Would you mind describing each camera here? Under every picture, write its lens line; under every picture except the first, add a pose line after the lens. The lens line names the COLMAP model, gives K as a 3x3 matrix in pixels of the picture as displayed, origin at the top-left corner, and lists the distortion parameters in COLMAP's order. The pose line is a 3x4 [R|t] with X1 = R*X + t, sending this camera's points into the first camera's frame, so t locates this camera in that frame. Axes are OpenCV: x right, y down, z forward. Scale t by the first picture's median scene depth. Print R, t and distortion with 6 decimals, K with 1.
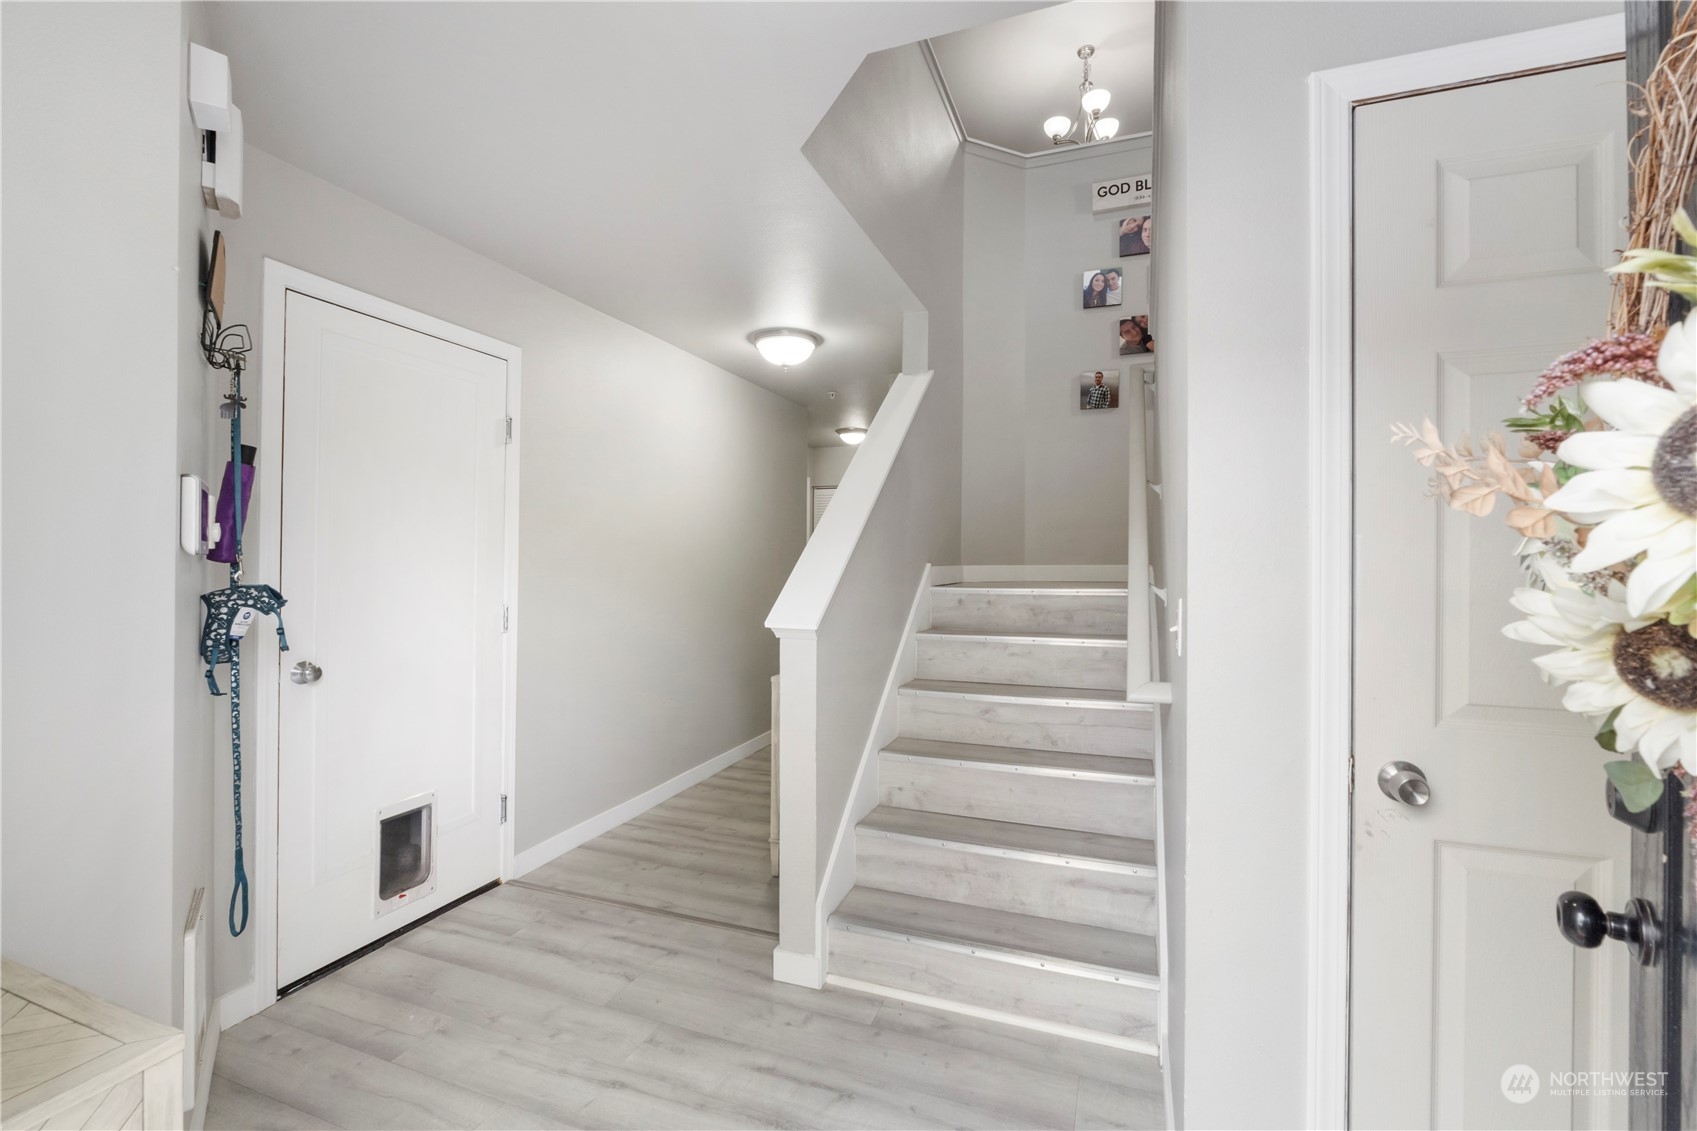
lens RADIAL K [[717.4, 0, 847.0], [0, 717.4, 557.5], [0, 0, 1]] dist [-0.000446, -0.000223]
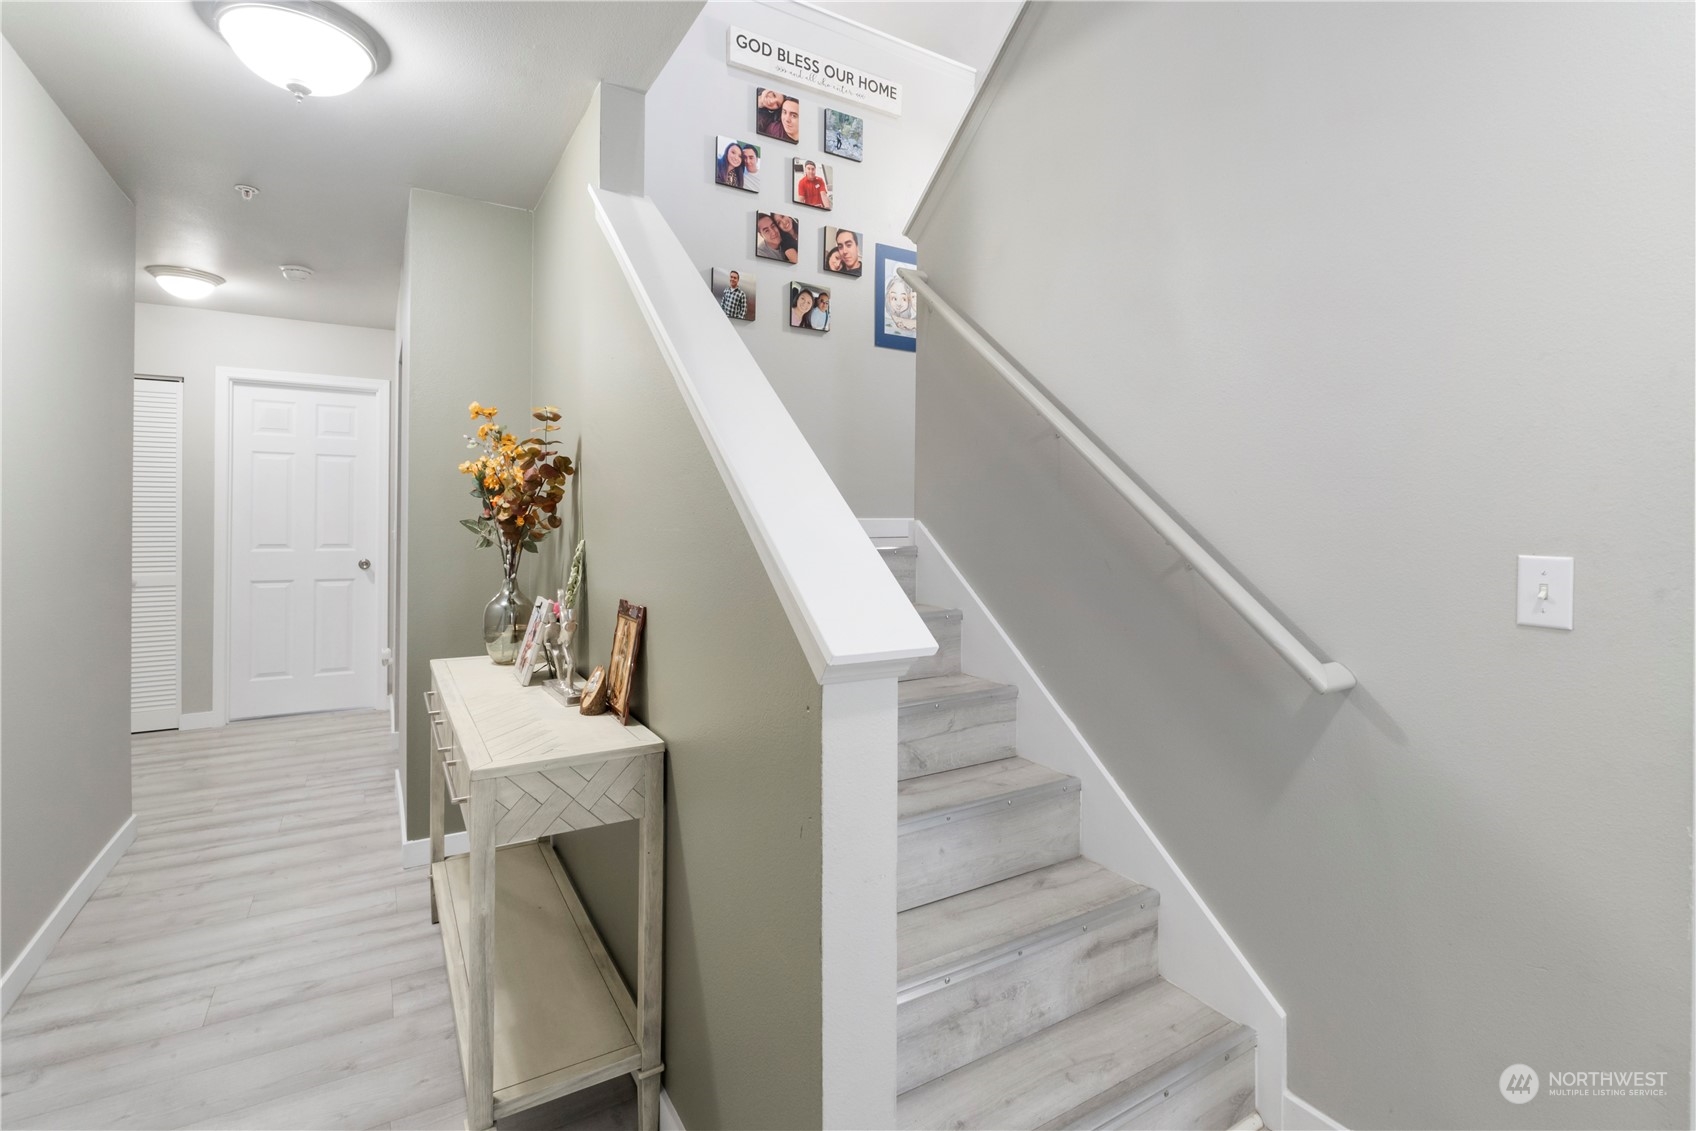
lens RADIAL K [[787.0, 0, 844.9], [0, 787.0, 519.4], [0, 0, 1]] dist [-0.001658, -0.000242]
pose [[0.616850, -0.001610, 0.787079, -0.250451], [-0.005882, 0.999961, 0.006656, 0.004911], [-0.787059, -0.008735, 0.616816, 0.378976]]
